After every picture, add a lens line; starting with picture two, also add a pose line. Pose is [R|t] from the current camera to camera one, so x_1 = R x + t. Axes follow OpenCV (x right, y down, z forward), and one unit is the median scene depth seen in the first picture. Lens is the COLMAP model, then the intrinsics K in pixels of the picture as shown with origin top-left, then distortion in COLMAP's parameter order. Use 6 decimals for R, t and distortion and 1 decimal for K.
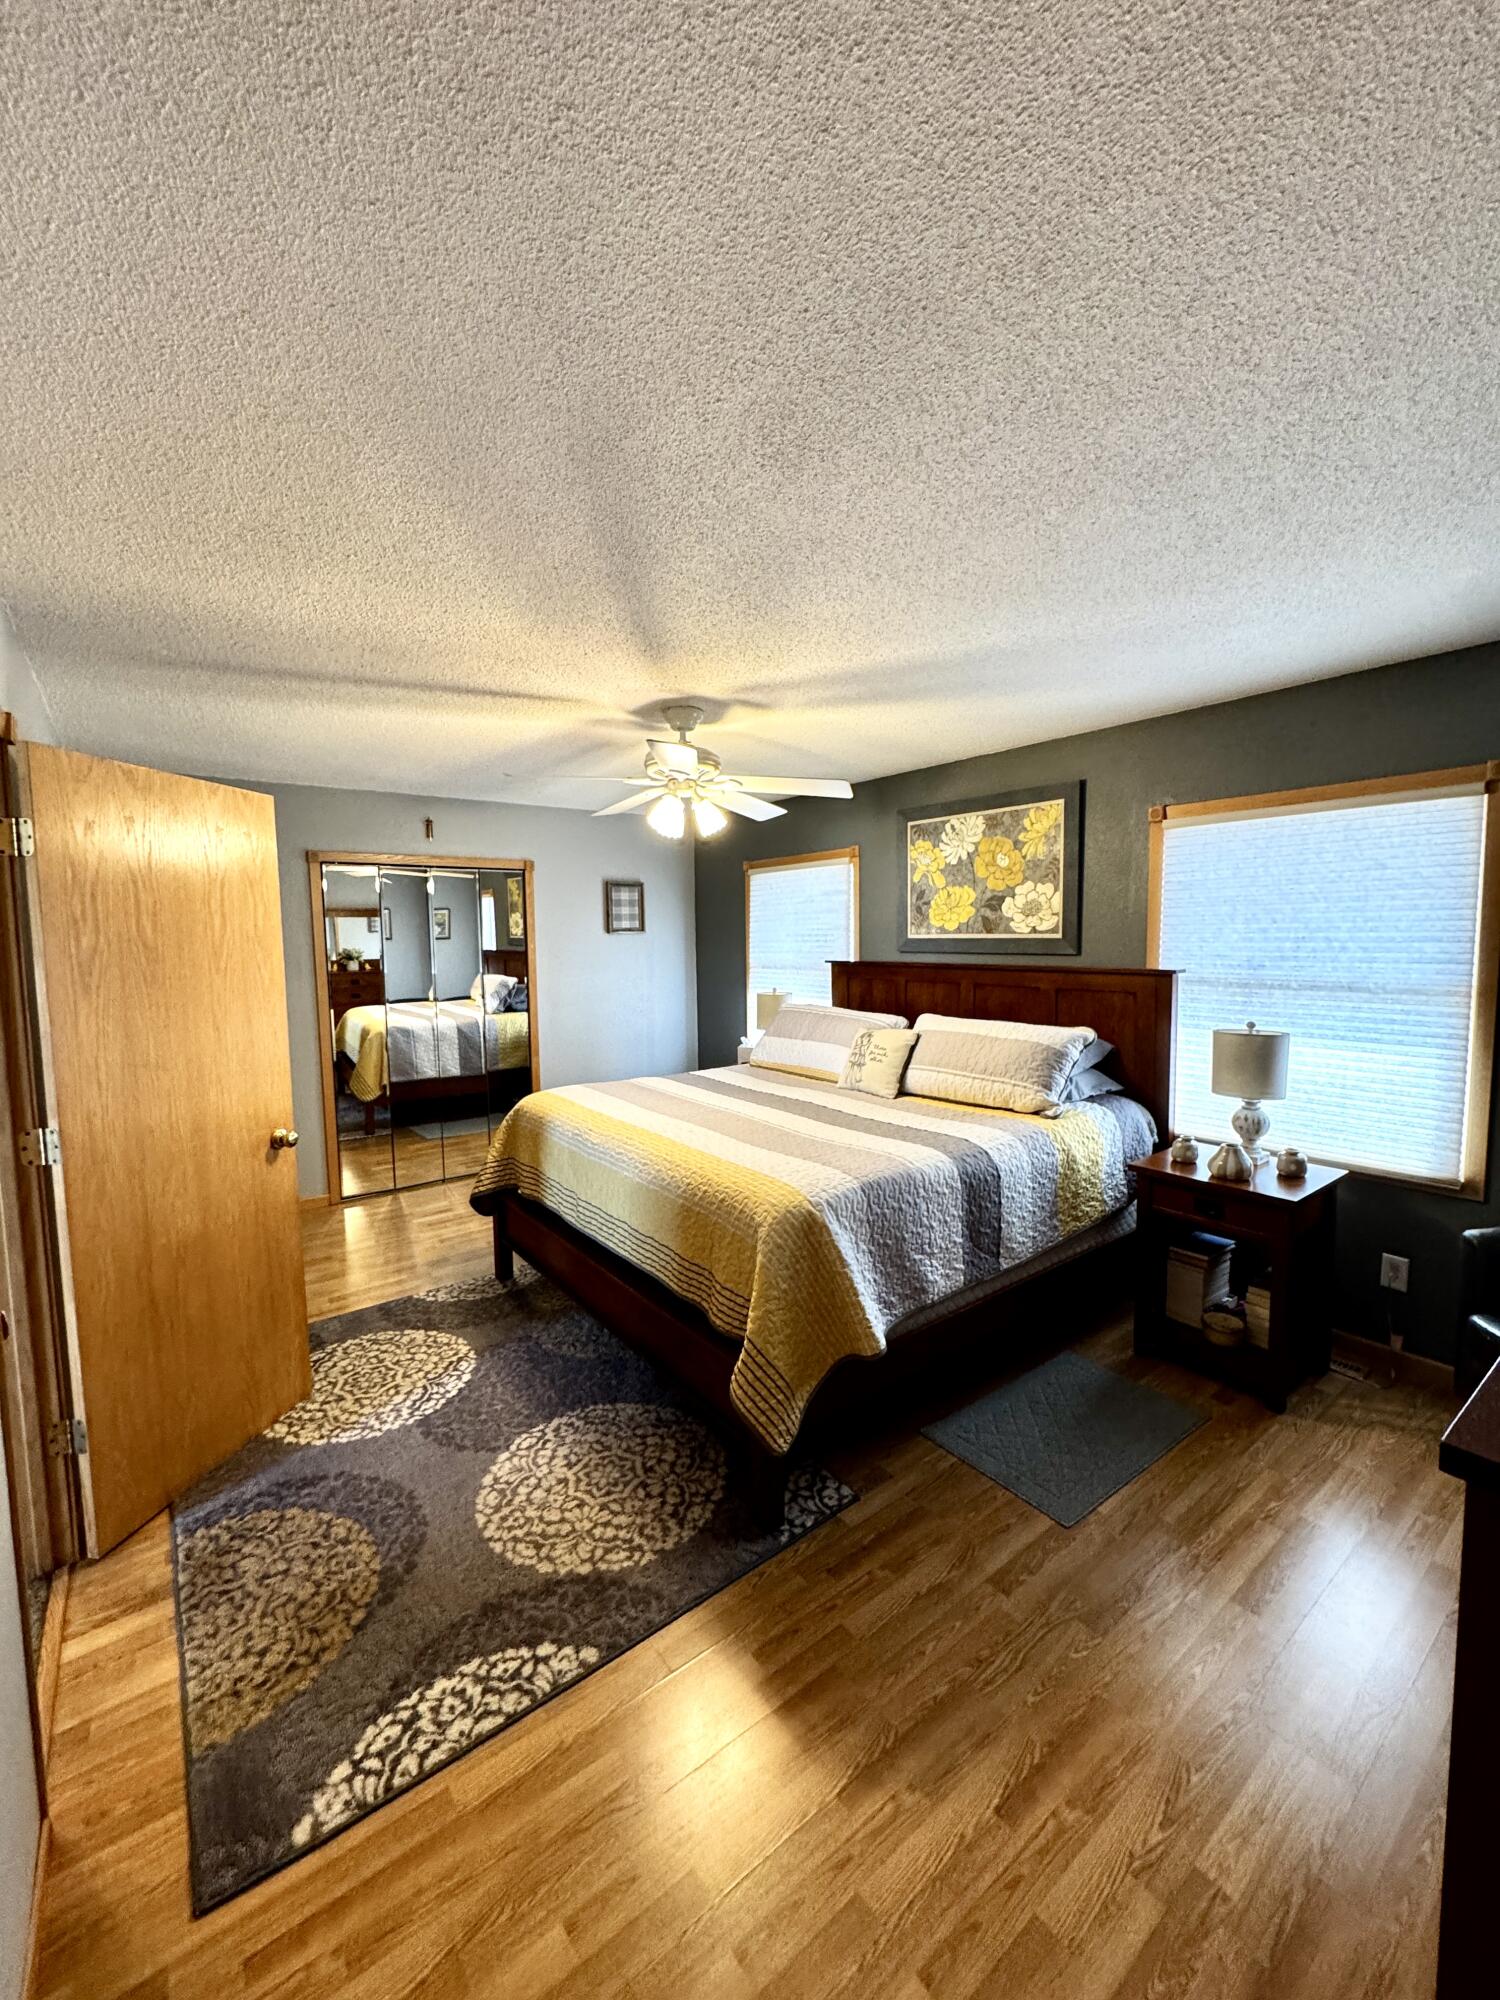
lens RADIAL K [[794.7, 0, 751.1], [0, 794.7, 1001.5], [0, 0, 1]] dist [-0.002740, 0.000424]
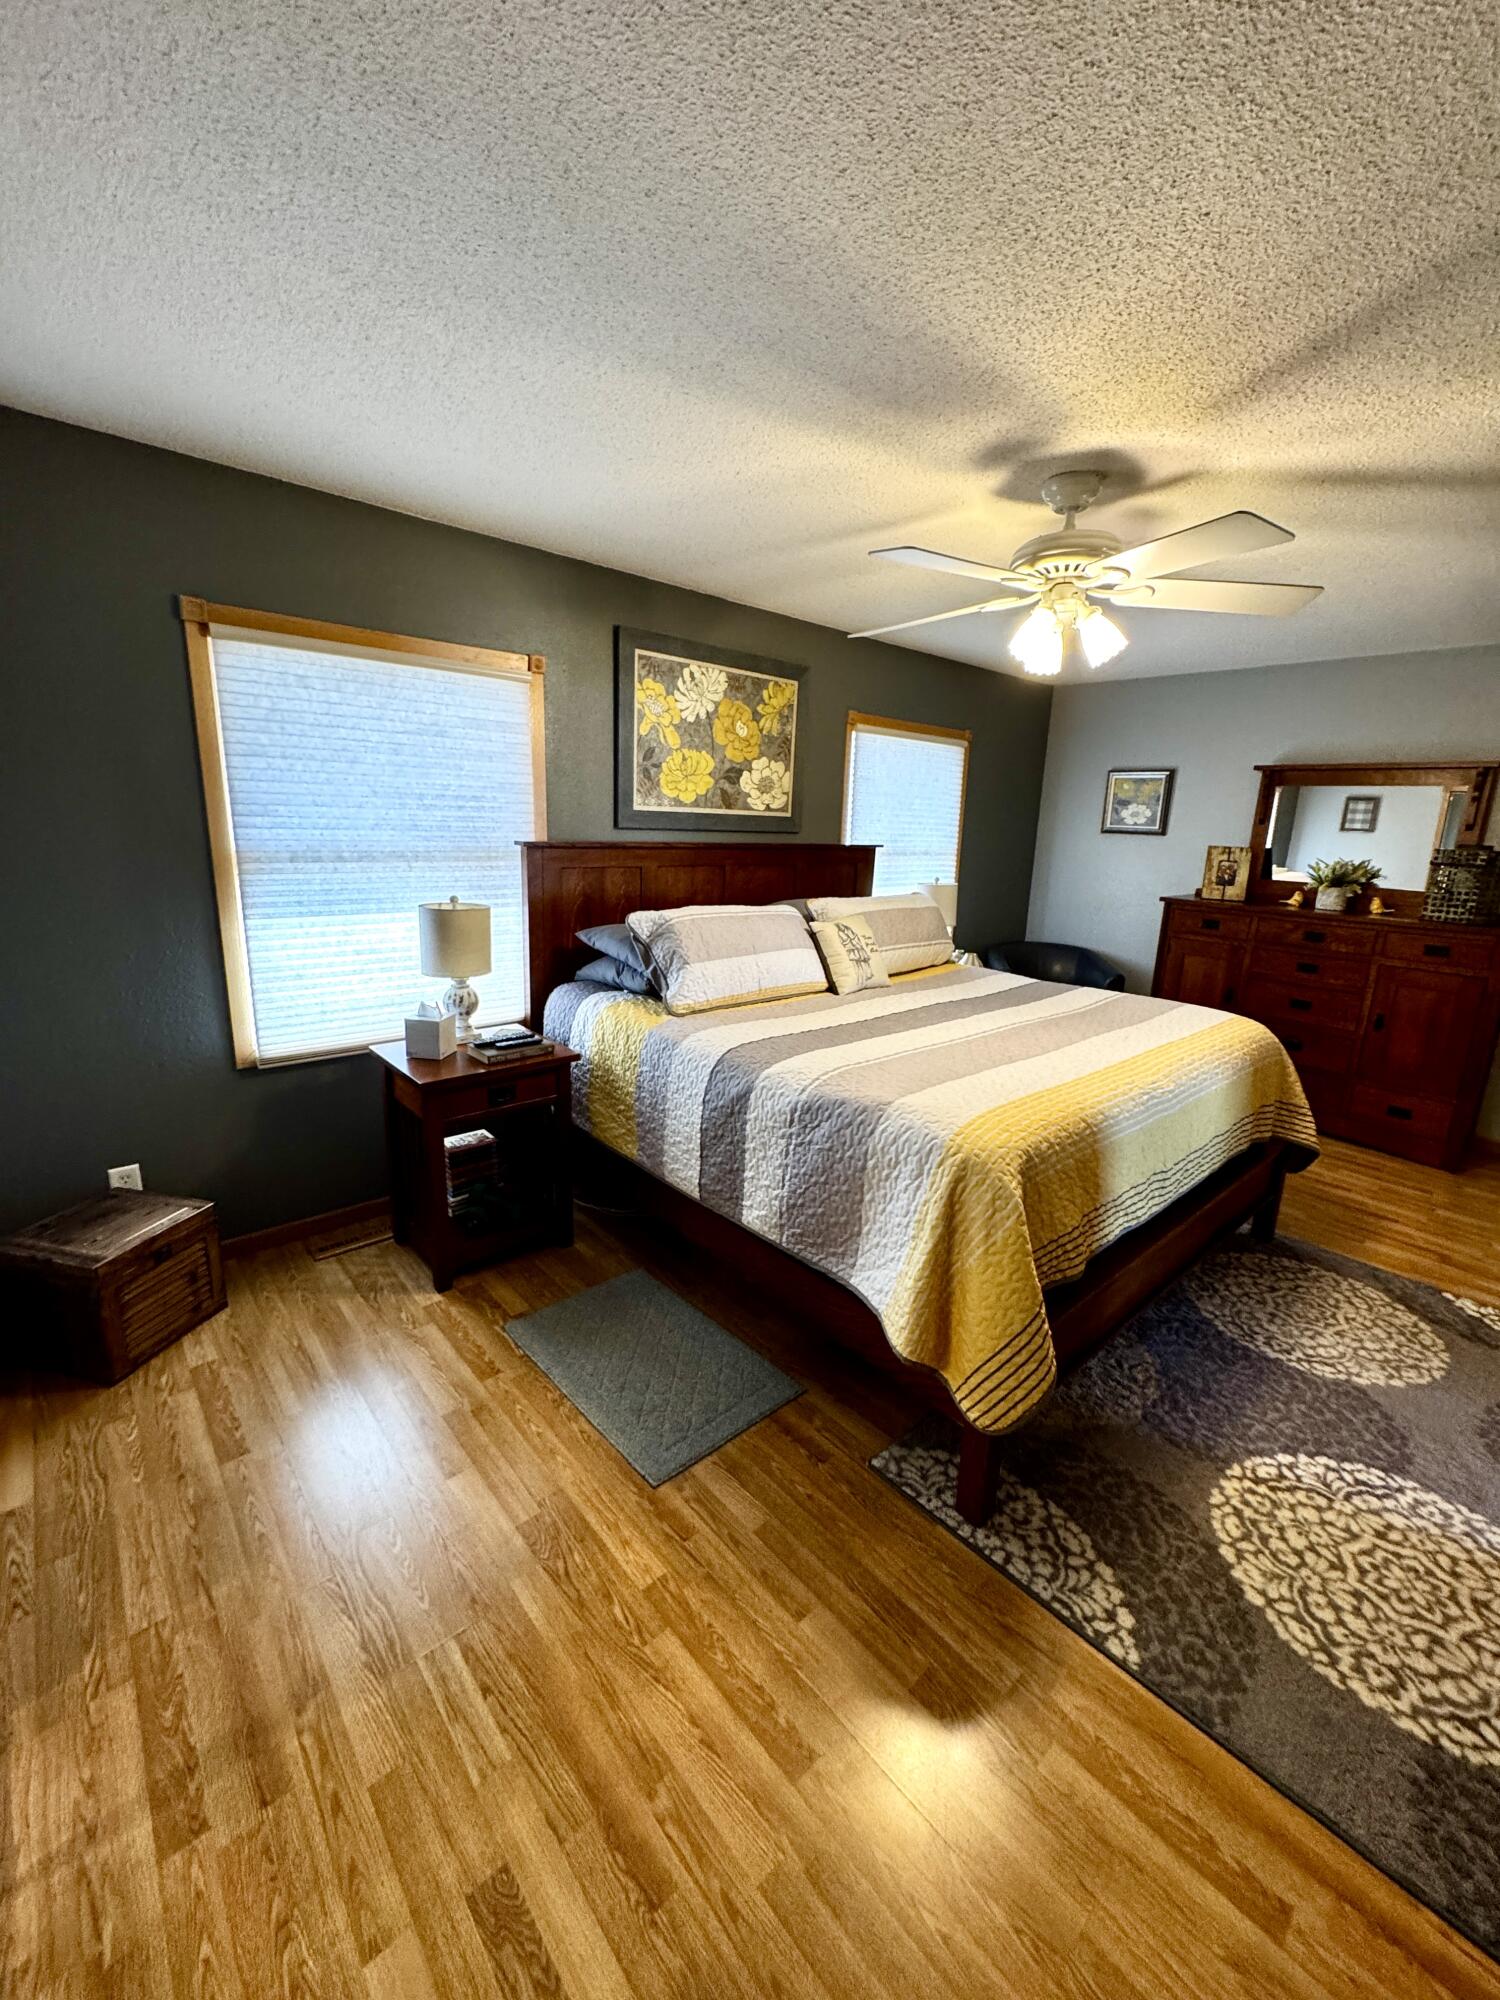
lens RADIAL K [[794.7, 0, 751.1], [0, 794.7, 1001.5], [0, 0, 1]] dist [-0.002740, 0.000424]
pose [[-0.063245, -0.196955, 0.978370, -0.664033], [0.063261, 0.977570, 0.200884, -0.051412], [-0.995991, 0.074598, -0.049367, 1.058011]]
